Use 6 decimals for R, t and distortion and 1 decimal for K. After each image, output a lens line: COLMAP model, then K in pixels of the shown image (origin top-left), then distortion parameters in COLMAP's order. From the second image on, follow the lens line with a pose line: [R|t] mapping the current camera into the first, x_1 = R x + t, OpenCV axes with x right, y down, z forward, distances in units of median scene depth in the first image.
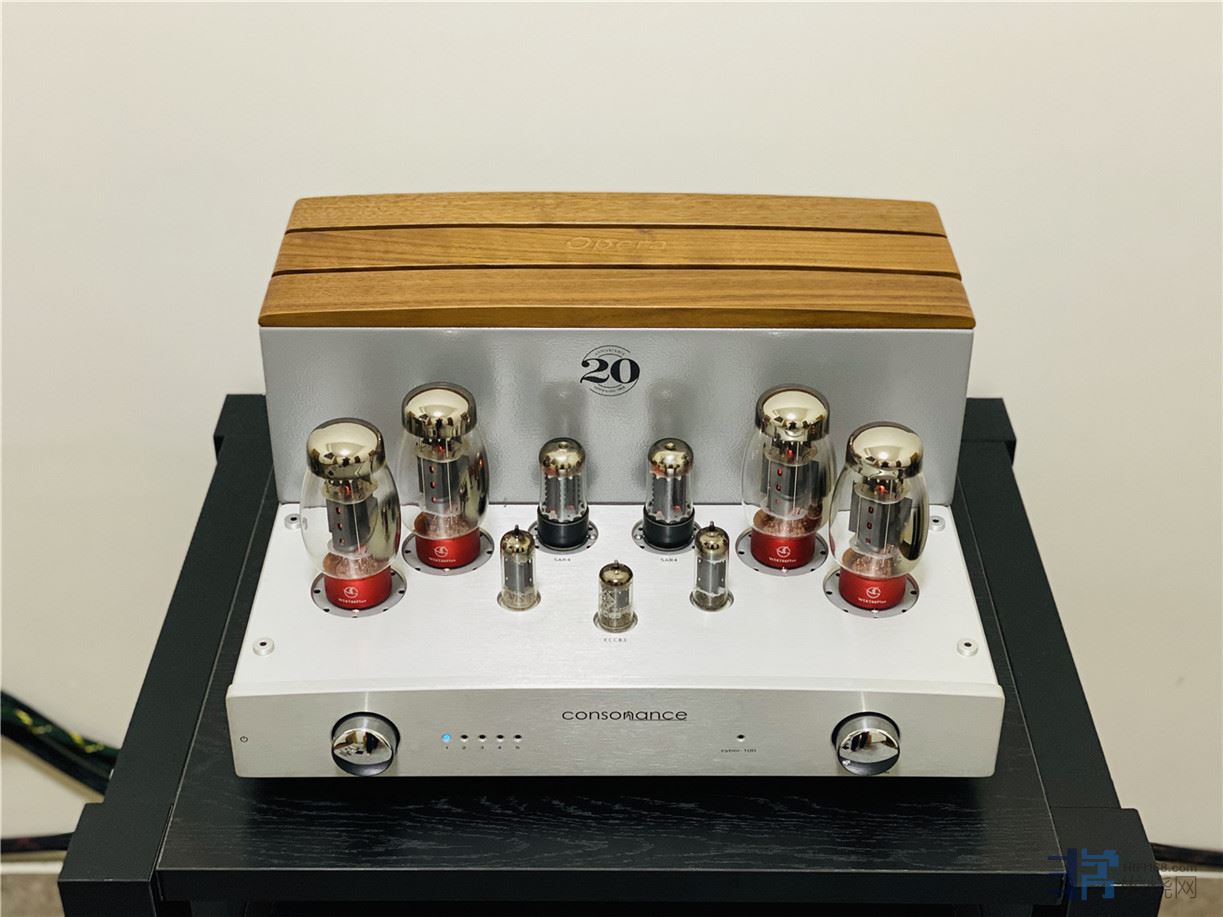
lens RADIAL K [[1834.8, 0, 611.5], [0, 1834.8, 458.5], [0, 0, 1]] dist [0.011983, -0.006610]
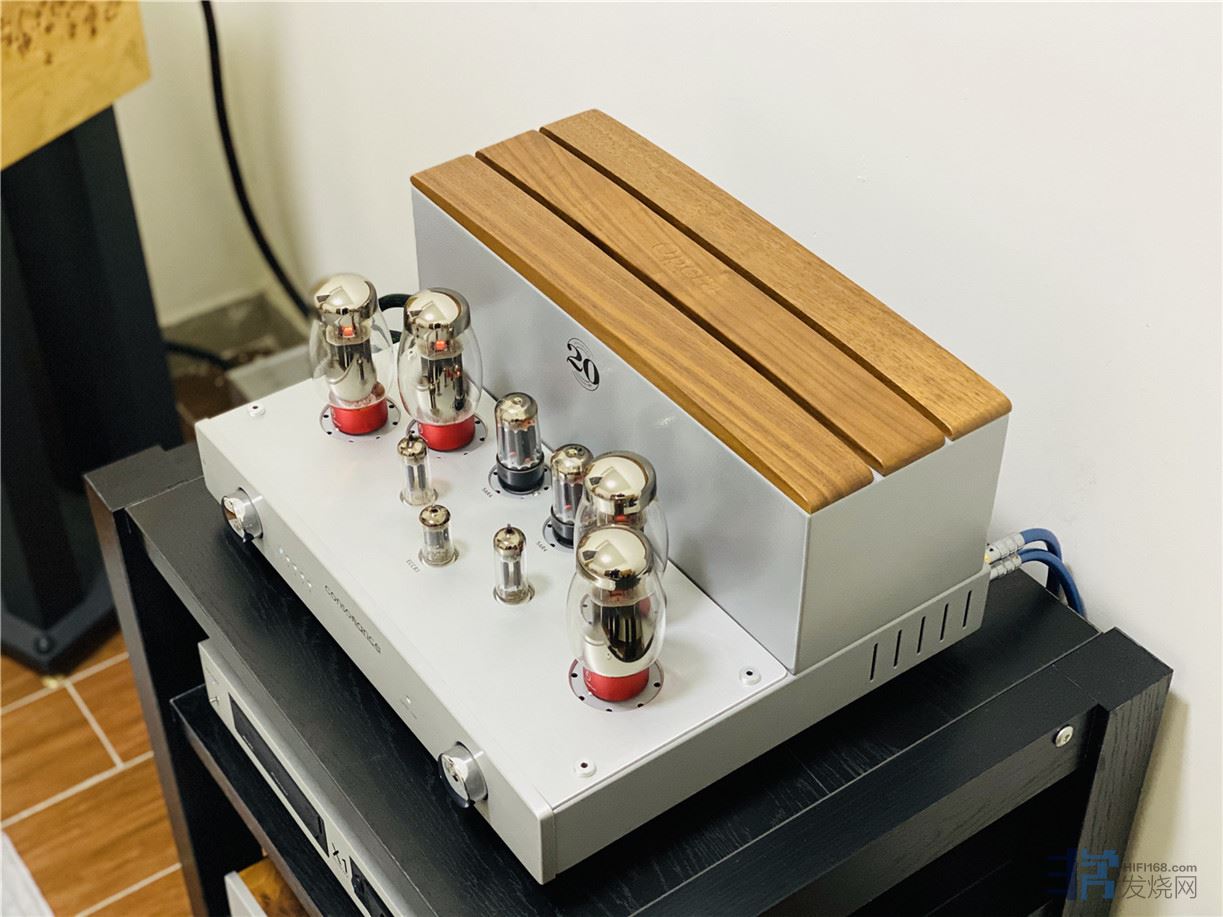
lens RADIAL K [[1834.8, 0, 611.5], [0, 1834.8, 458.5], [0, 0, 1]] dist [0.011983, -0.006610]
pose [[0.584968, 0.519243, -0.623057, 0.676211], [-0.447746, 0.847279, 0.285731, -0.302658], [0.676266, 0.111828, 0.728120, 0.244176]]
